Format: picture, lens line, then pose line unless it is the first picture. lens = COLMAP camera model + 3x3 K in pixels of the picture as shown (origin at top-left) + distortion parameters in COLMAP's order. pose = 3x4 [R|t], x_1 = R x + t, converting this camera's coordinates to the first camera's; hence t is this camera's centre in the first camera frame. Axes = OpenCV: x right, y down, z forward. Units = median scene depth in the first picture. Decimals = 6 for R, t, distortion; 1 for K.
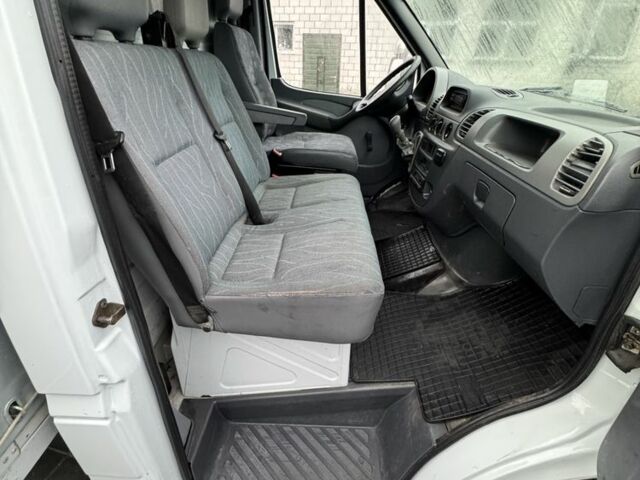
lens RADIAL K [[340.4, 0, 320.0], [0, 340.4, 240.0], [0, 0, 1]] dist [-0.003416, 0.001474]
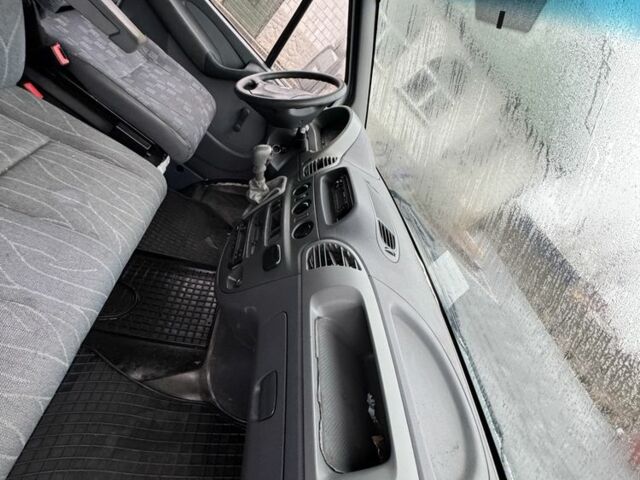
lens RADIAL K [[340.4, 0, 320.0], [0, 340.4, 240.0], [0, 0, 1]] dist [-0.003416, 0.001474]
pose [[0.733994, 0.487570, 0.472788, 0.064795], [-0.565588, 0.824210, 0.028085, -0.263738], [-0.375983, -0.288017, 0.880729, 0.286243]]
